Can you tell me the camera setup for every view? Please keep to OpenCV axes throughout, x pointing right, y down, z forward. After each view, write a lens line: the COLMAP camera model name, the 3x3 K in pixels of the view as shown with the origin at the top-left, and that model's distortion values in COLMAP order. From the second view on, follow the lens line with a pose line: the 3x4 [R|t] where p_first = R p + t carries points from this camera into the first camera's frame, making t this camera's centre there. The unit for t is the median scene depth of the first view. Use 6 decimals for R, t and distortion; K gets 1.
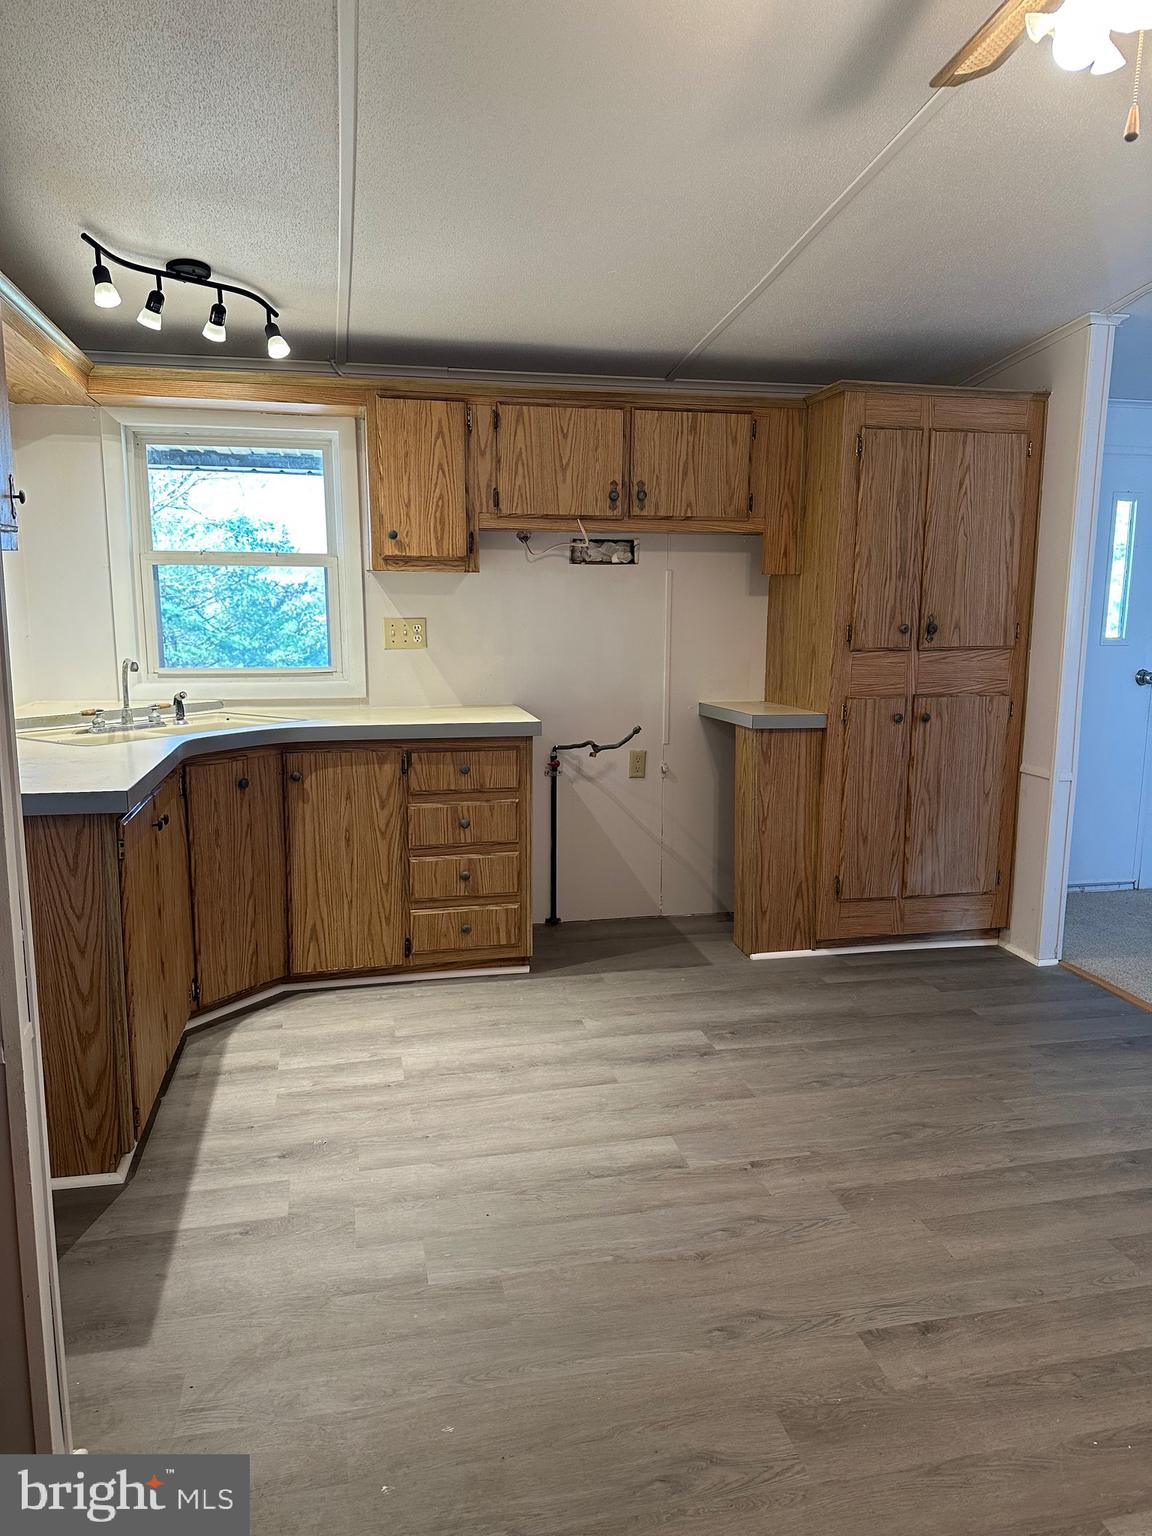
lens RADIAL K [[1081.9, 0, 576.1], [0, 1081.9, 761.2], [0, 0, 1]] dist [0.048882, -0.025367]
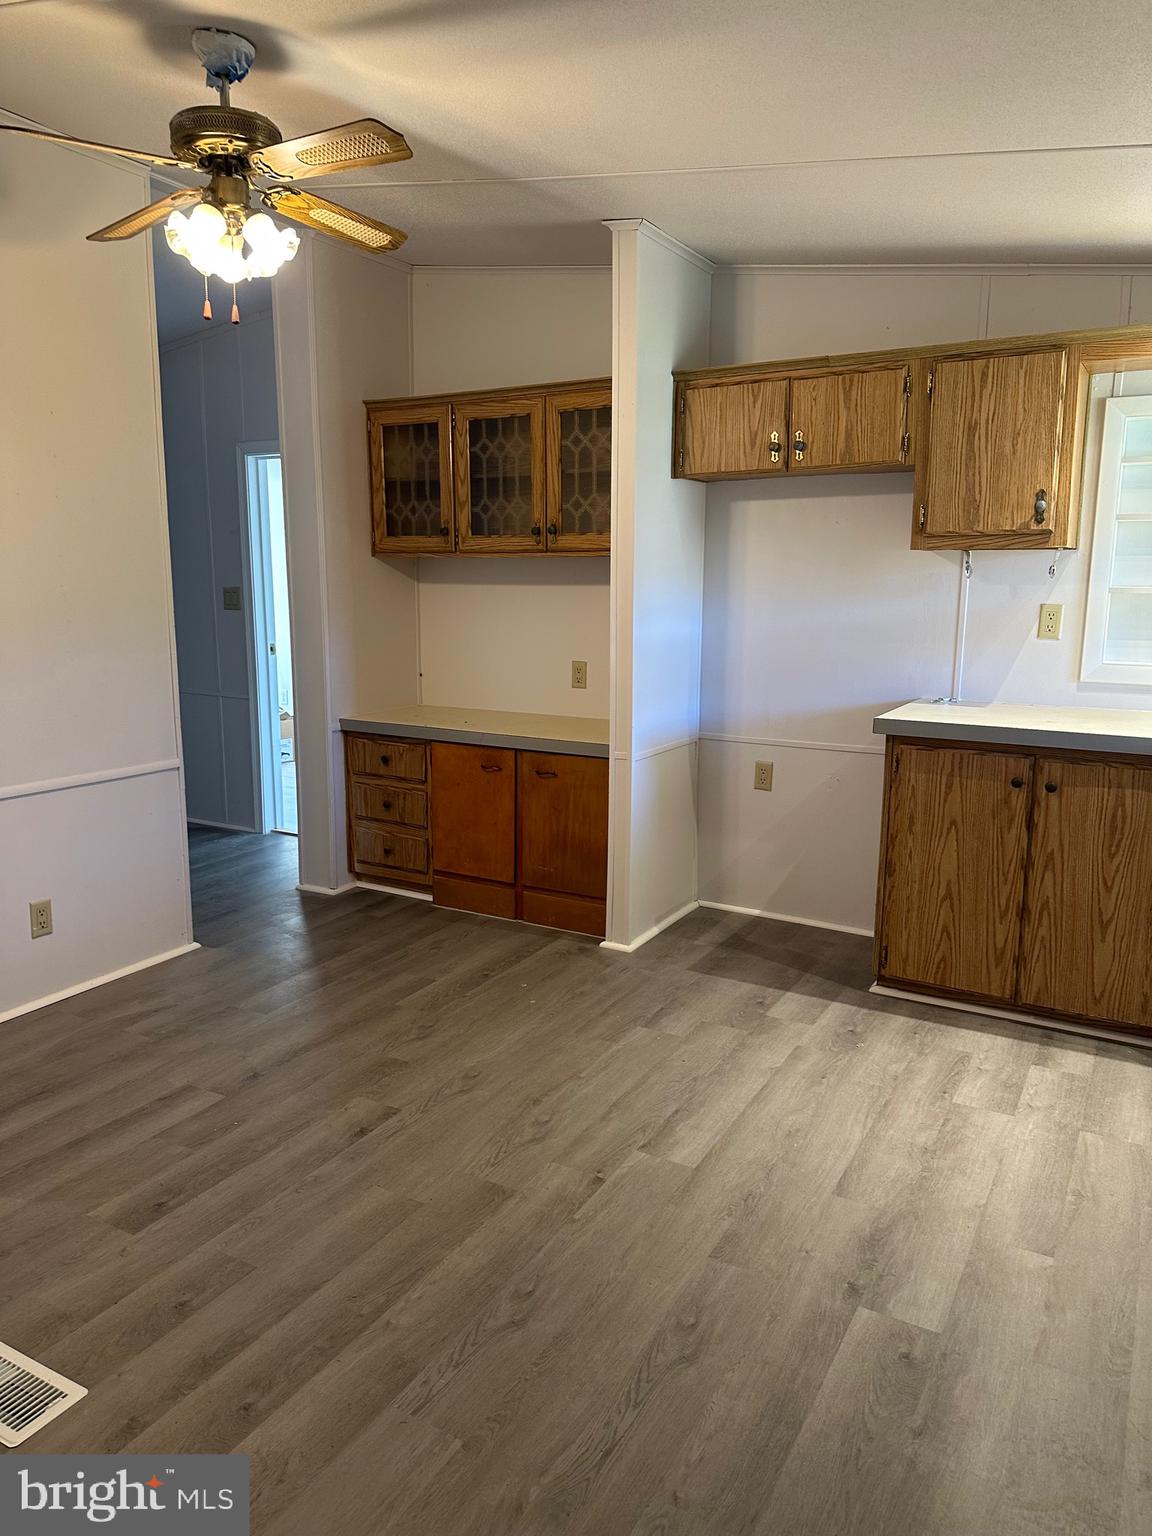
lens RADIAL K [[1081.9, 0, 576.2], [0, 1081.9, 768.7], [0, 0, 1]] dist [0.048882, -0.025367]
pose [[-0.665419, 0.124459, -0.736021, 0.829255], [-0.131278, 0.951123, 0.279518, -0.232348], [0.734836, 0.282620, -0.616557, 1.468646]]
